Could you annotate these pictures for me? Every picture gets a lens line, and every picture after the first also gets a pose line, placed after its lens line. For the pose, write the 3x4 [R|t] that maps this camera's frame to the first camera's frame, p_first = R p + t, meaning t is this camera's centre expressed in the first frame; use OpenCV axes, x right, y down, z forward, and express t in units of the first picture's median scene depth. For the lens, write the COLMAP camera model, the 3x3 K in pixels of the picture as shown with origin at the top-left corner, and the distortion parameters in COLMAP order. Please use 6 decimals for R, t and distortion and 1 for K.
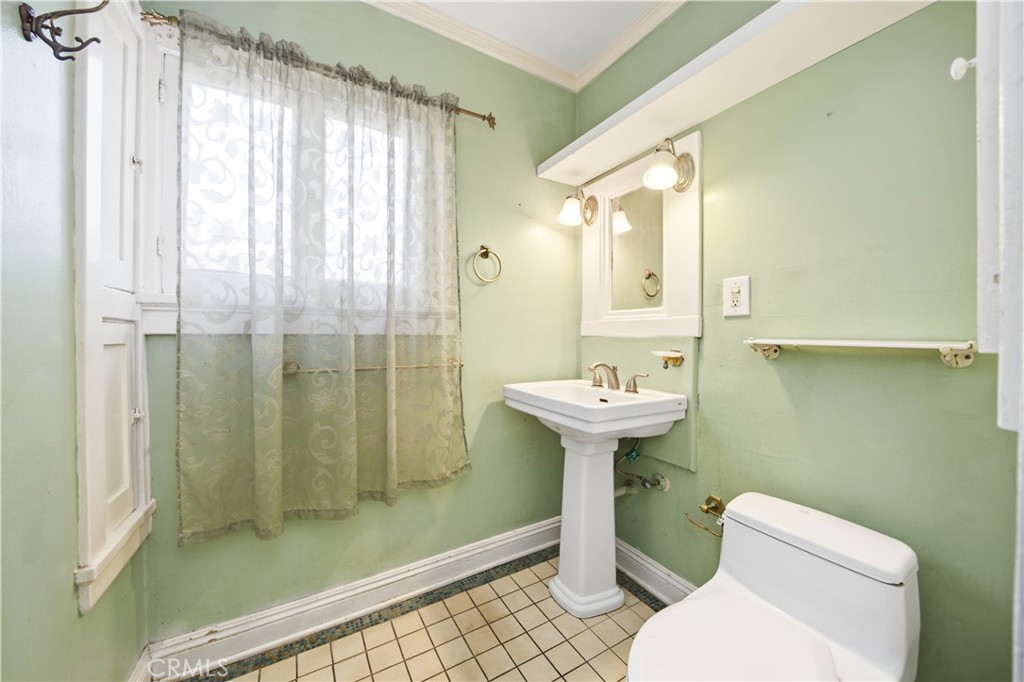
lens RADIAL K [[358.1, 0, 520.9], [0, 358.1, 339.2], [0, 0, 1]] dist [-0.023207, 0.002015]
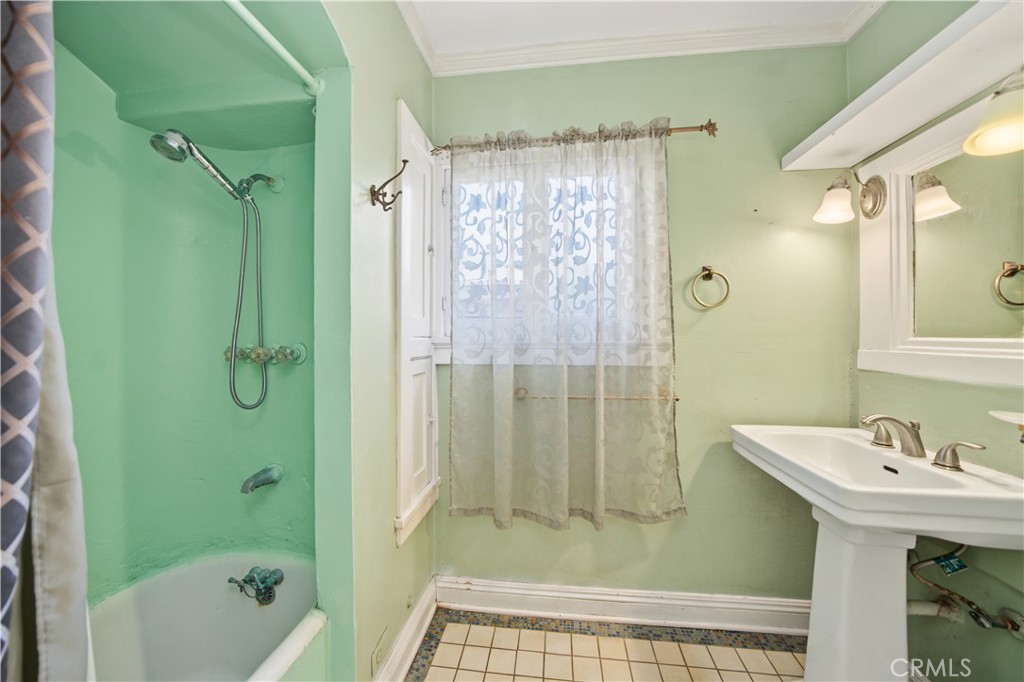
lens RADIAL K [[358.1, 0, 520.1], [0, 358.1, 339.3], [0, 0, 1]] dist [-0.023207, 0.002015]
pose [[0.791252, 0.007828, -0.611440, 0.093920], [-0.012047, 0.999924, -0.002789, -0.092995], [0.611372, 0.009573, 0.791286, 0.021657]]
